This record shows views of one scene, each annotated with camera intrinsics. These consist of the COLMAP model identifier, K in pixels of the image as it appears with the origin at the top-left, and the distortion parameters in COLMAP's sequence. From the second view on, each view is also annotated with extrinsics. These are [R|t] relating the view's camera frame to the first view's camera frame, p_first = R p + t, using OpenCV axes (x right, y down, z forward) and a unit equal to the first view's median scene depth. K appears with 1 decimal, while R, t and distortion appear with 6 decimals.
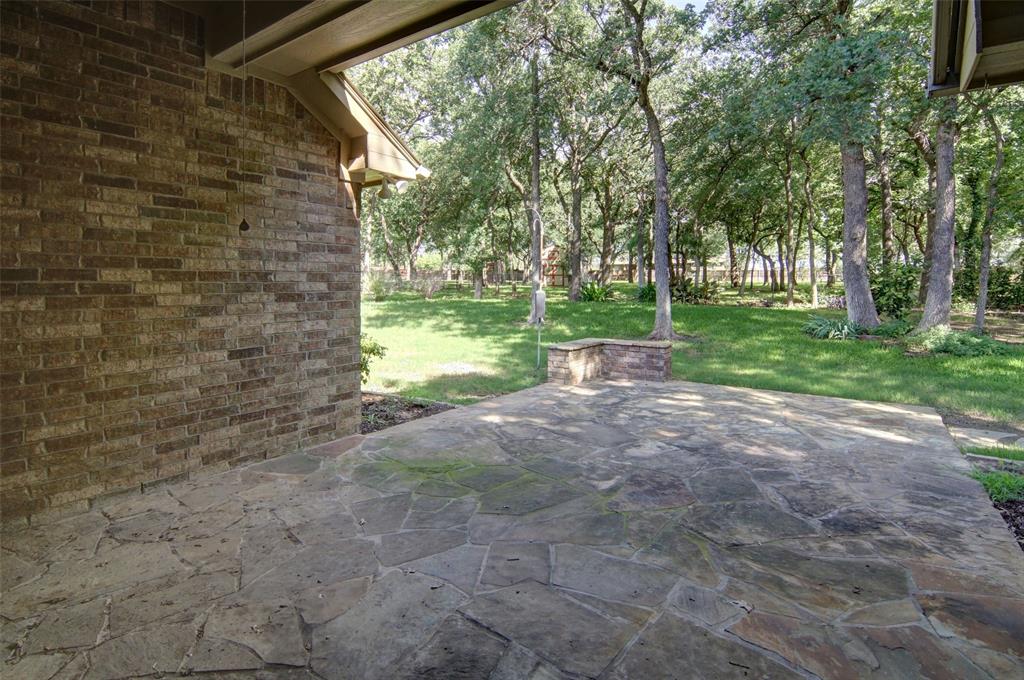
lens RADIAL K [[502.1, 0, 512.0], [0, 502.1, 340.0], [0, 0, 1]] dist [0.000482, -0.000105]
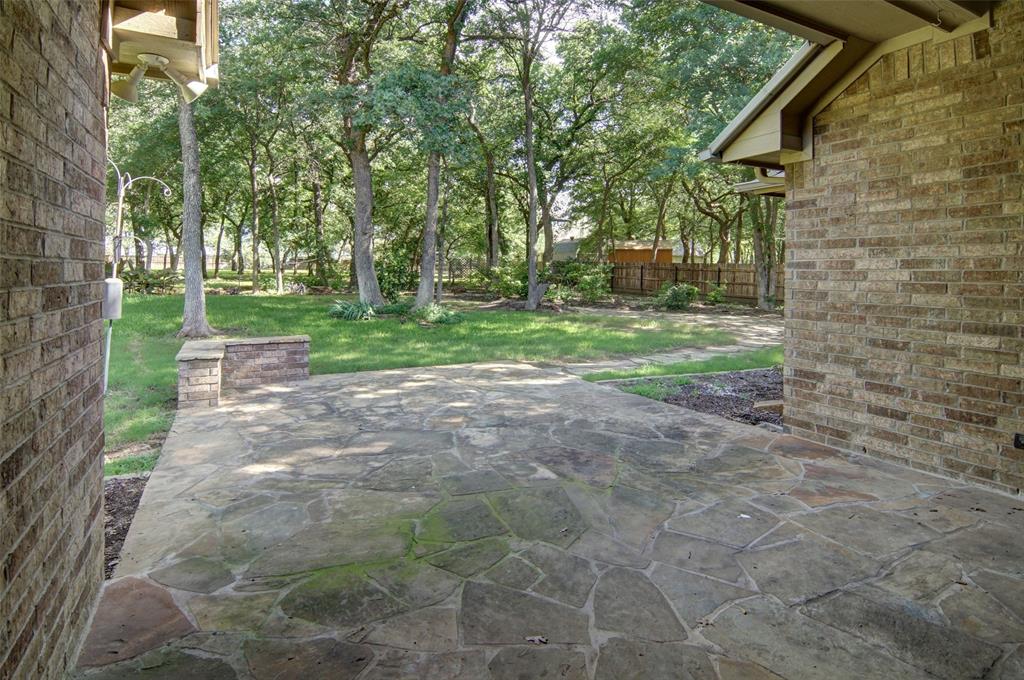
lens RADIAL K [[492.0, 0, 512.0], [0, 492.0, 340.0], [0, 0, 1]] dist [-0.001192, -0.009530]
pose [[0.478148, -0.109476, 0.871429, -0.898269], [0.085146, 0.993305, 0.078067, -0.076766], [-0.874142, 0.036871, 0.484269, 0.780455]]
